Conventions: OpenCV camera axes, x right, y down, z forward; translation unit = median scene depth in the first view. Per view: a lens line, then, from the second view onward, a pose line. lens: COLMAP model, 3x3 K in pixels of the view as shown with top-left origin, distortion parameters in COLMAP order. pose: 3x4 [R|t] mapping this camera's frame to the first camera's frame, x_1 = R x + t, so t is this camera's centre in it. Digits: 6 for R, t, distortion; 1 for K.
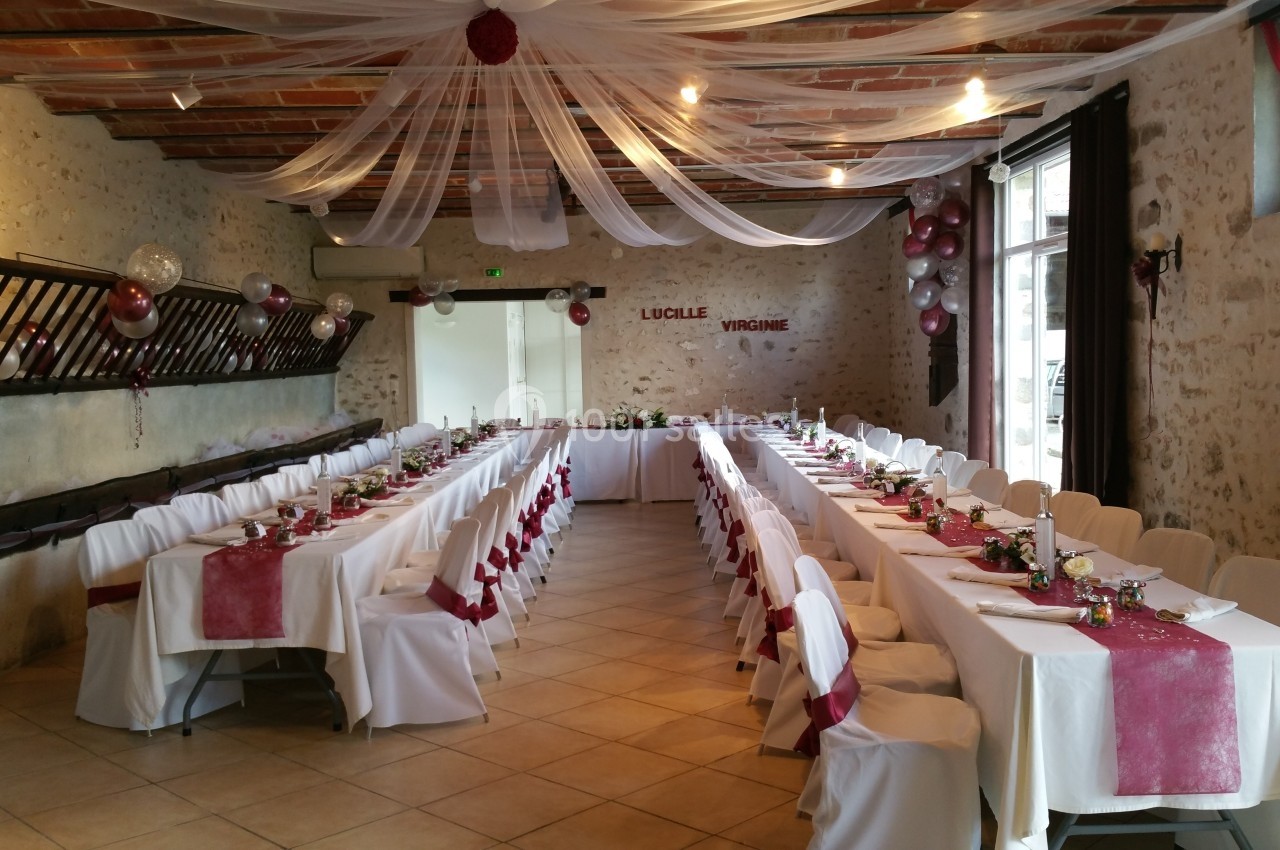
lens RADIAL K [[1072.5, 0, 654.2], [0, 1072.5, 425.5], [0, 0, 1]] dist [0.036903, -0.036445]
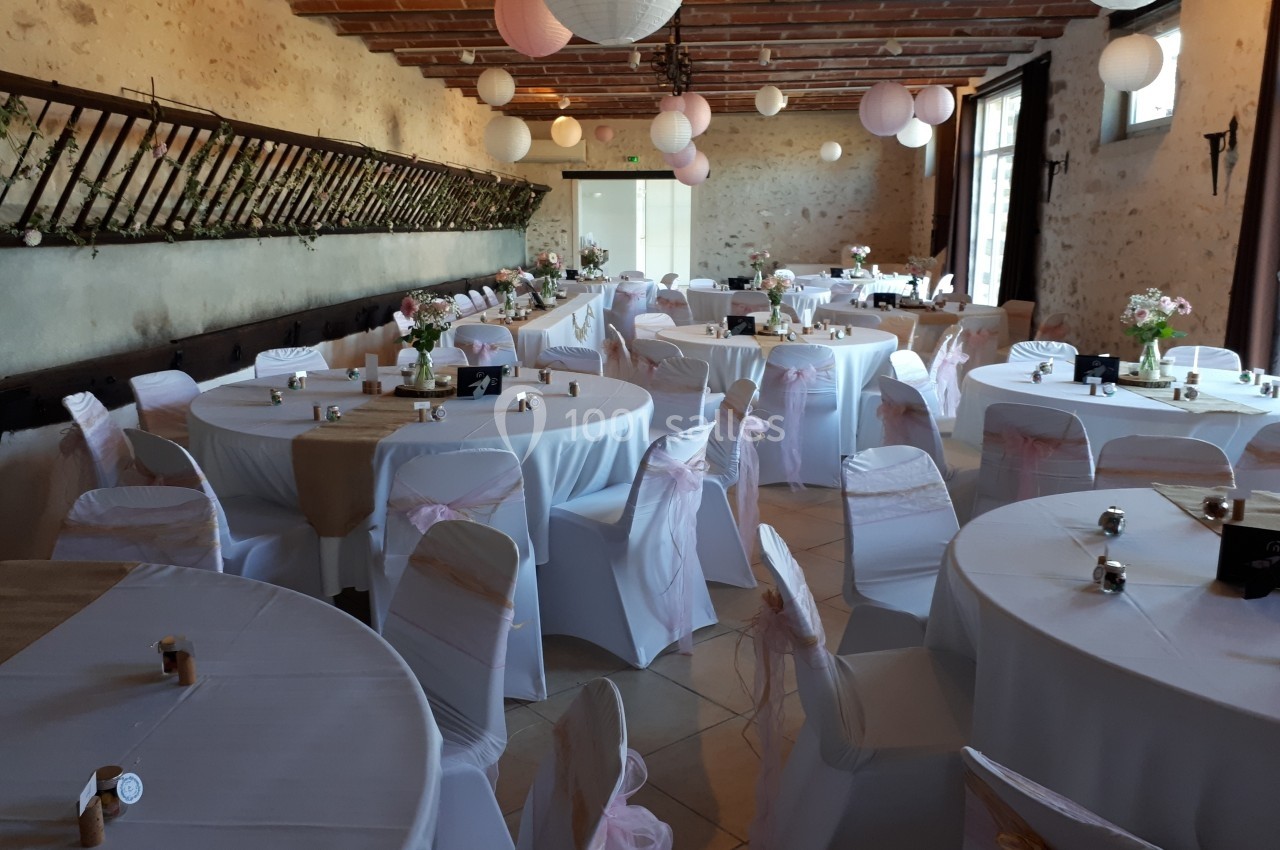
lens RADIAL K [[1072.5, 0, 626.5], [0, 1072.5, 460.4], [0, 0, 1]] dist [0.036903, -0.036445]
pose [[0.996482, 0.036642, -0.075369, -0.034528], [-0.024616, 0.987653, 0.154713, 0.034751], [0.080107, -0.152314, 0.985080, -0.492951]]
